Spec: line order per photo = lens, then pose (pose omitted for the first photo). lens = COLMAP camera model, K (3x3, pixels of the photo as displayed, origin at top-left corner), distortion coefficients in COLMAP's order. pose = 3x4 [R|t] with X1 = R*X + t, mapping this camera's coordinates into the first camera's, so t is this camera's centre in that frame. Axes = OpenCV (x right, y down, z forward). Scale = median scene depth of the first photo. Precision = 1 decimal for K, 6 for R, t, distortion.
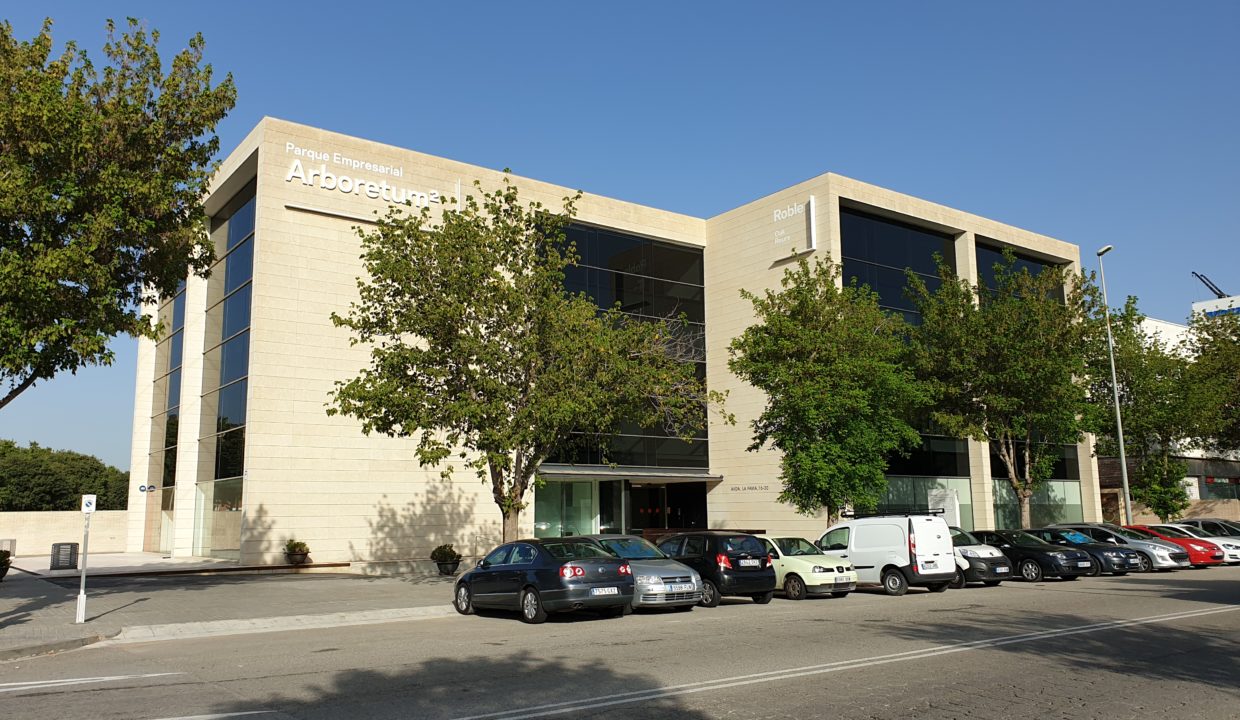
lens RADIAL K [[940.4, 0, 620.0], [0, 940.4, 360.0], [0, 0, 1]] dist [0.214912, -0.617673]
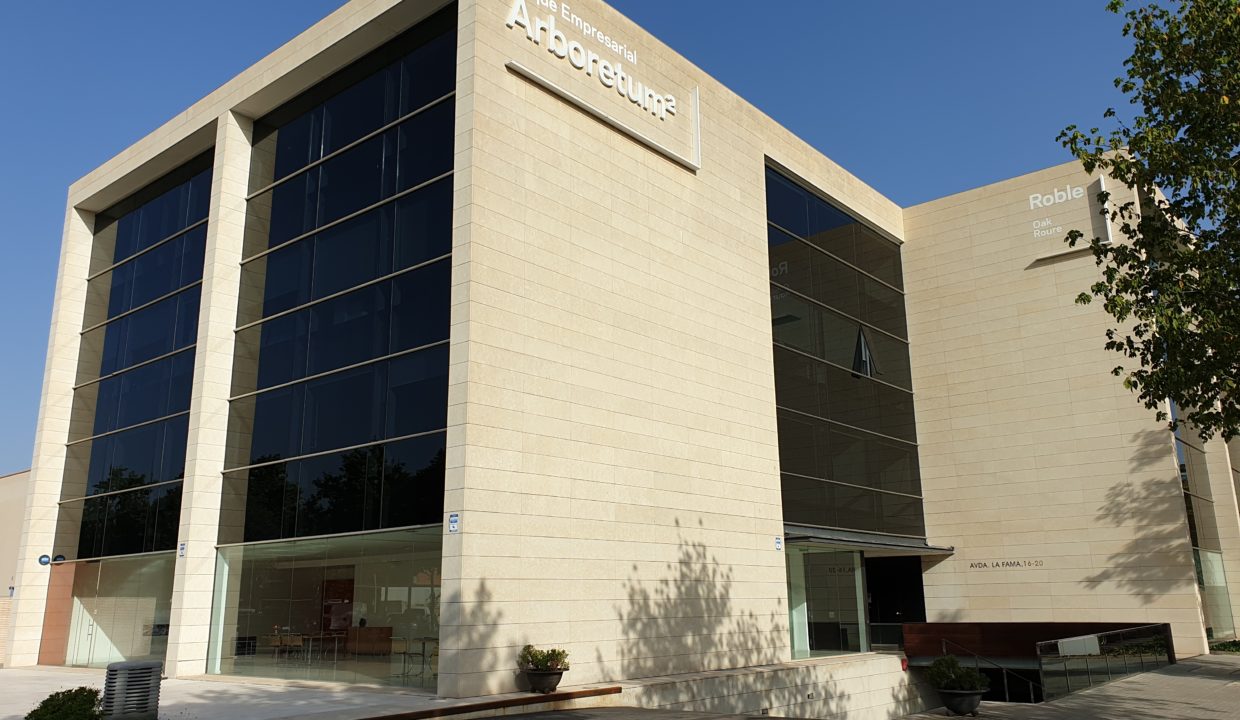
lens RADIAL K [[940.4, 0, 620.0], [0, 940.4, 360.0], [0, 0, 1]] dist [0.214912, -0.617673]
pose [[0.963954, 0.055101, 0.260302, -0.409254], [-0.029505, 0.994424, -0.101240, 0.073264], [-0.264429, 0.089911, 0.960205, 0.418015]]
